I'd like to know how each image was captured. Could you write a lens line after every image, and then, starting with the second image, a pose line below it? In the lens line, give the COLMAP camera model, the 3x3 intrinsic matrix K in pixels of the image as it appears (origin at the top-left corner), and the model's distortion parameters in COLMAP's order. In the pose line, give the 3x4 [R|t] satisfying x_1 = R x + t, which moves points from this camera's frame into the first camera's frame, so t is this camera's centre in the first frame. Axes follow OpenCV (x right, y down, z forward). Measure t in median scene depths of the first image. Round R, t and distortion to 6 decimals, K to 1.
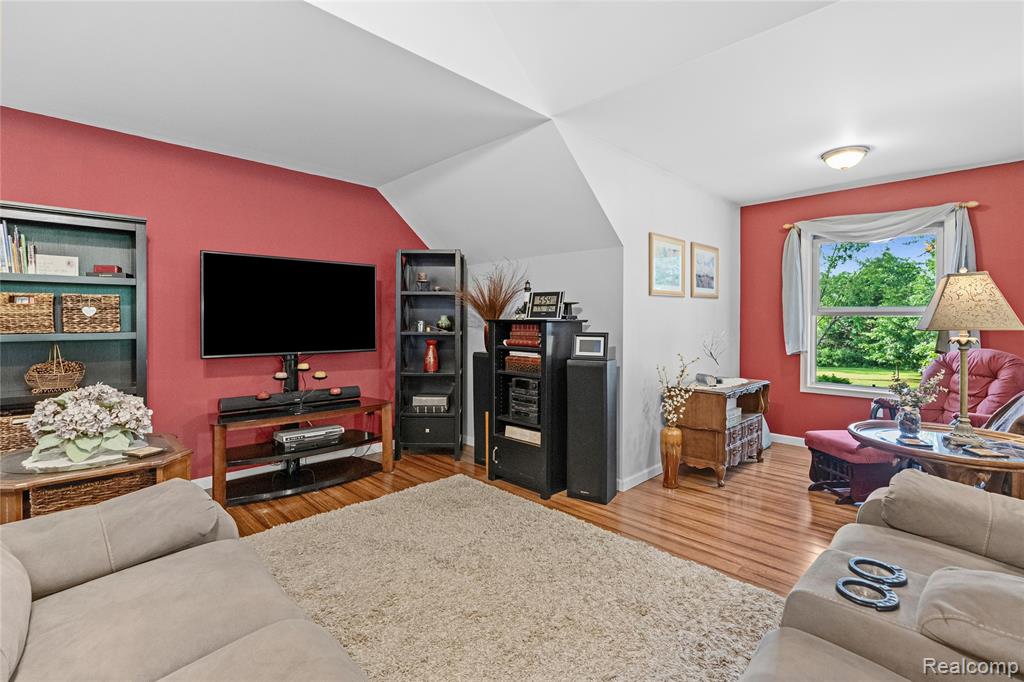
lens RADIAL K [[469.3, 0, 511.7], [0, 469.3, 327.7], [0, 0, 1]] dist [-0.004993, -0.000210]
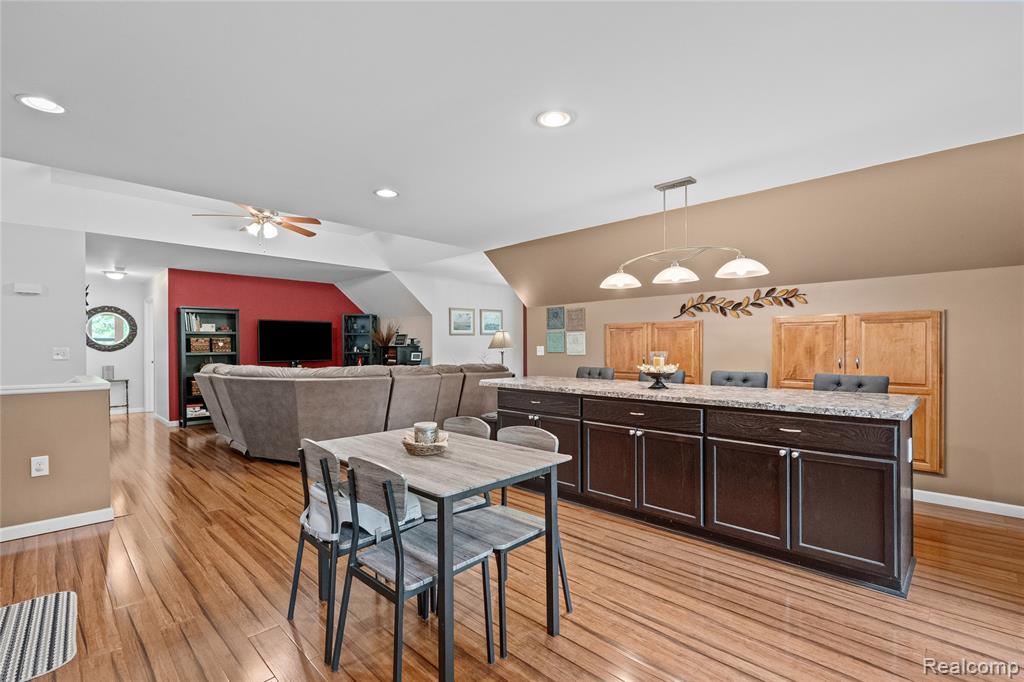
lens RADIAL K [[462.5, 0, 511.6], [0, 462.5, 353.9], [0, 0, 1]] dist [-0.002313, -0.000177]
pose [[0.999862, -0.007043, 0.015039, 0.576384], [0.007000, 0.999971, 0.002907, 0.019443], [-0.015059, -0.002801, 0.999883, -1.315808]]
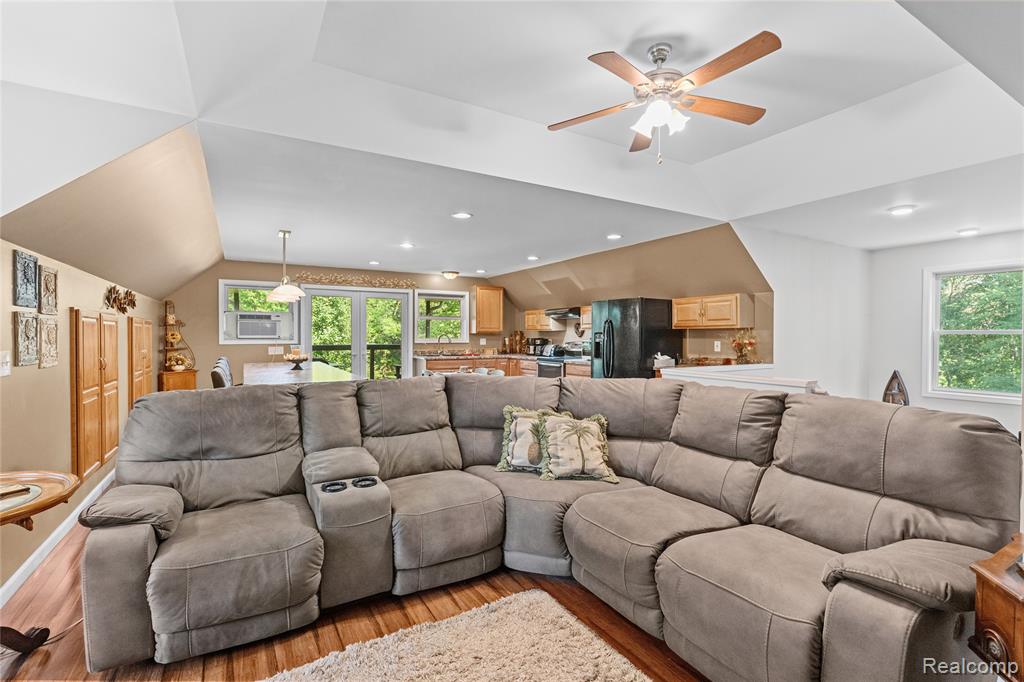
lens RADIAL K [[466.6, 0, 510.8], [0, 466.6, 332.8], [0, 0, 1]] dist [-0.000046, 0.000226]
pose [[-0.968409, -0.002825, 0.249351, -0.122150], [-0.000207, 0.999945, 0.010525, -0.035286], [-0.249367, 0.010140, -0.968356, 0.898610]]
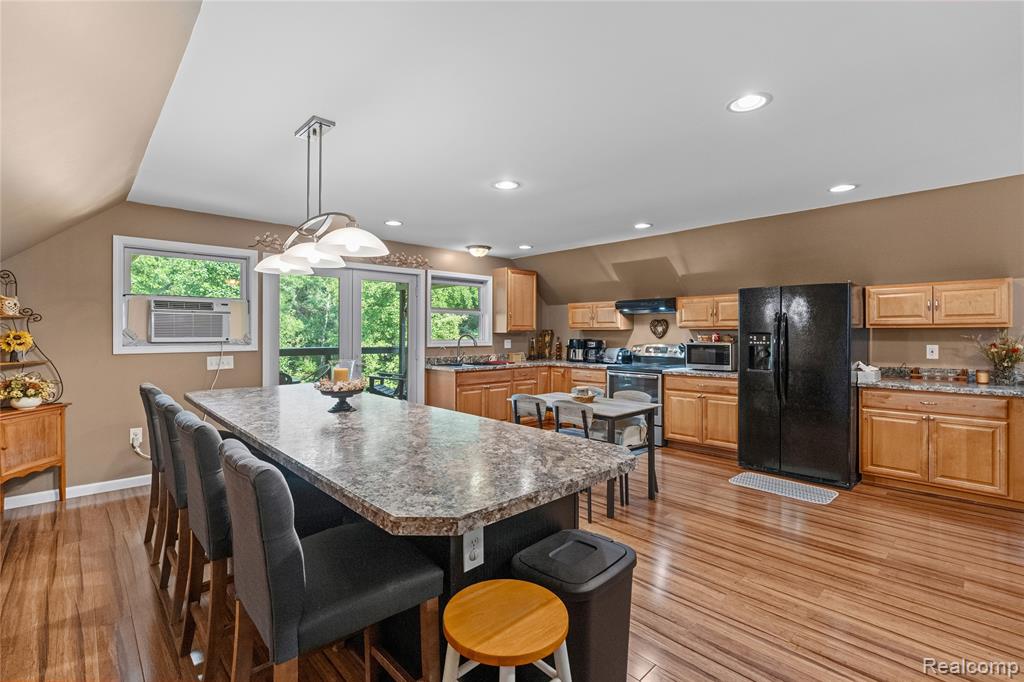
lens RADIAL K [[464.7, 0, 512.1], [0, 464.7, 326.3], [0, 0, 1]] dist [-0.002050, 0.000261]
pose [[-0.999741, -0.003471, 0.022497, 0.618608], [-0.003445, 0.999993, 0.001182, -0.034252], [-0.022501, 0.001104, -0.999746, 0.348317]]
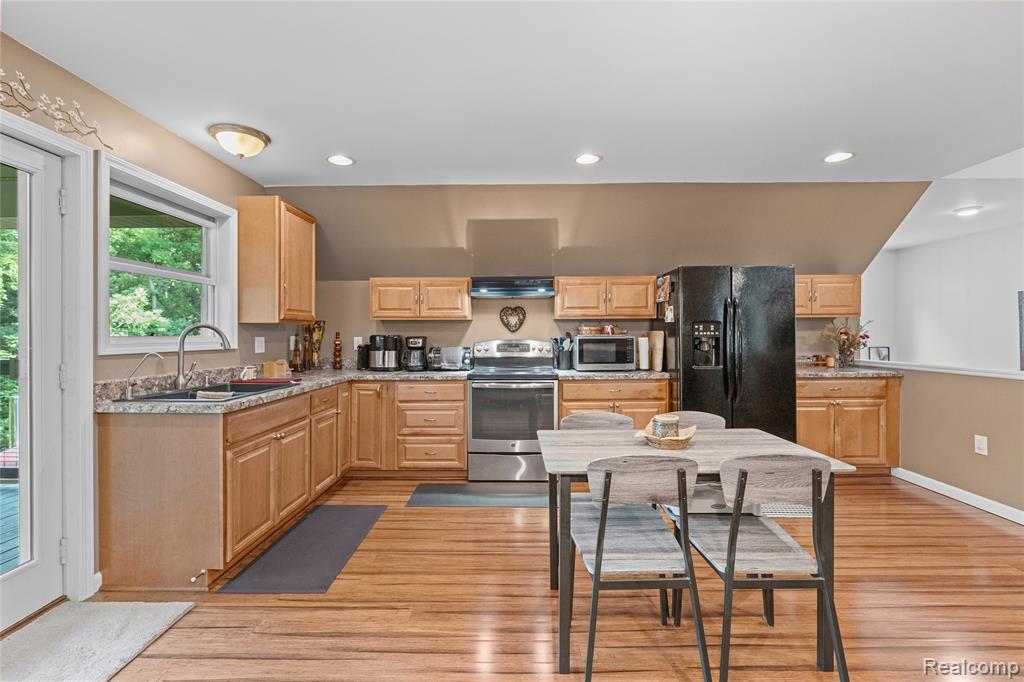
lens RADIAL K [[463.4, 0, 512.5], [0, 463.4, 330.1], [0, 0, 1]] dist [-0.003166, 0.000099]
pose [[-0.710549, -0.006413, -0.703619, 1.002126], [-0.007591, 0.999970, -0.001448, 0.006407], [0.703607, 0.004312, -0.710576, -0.474165]]
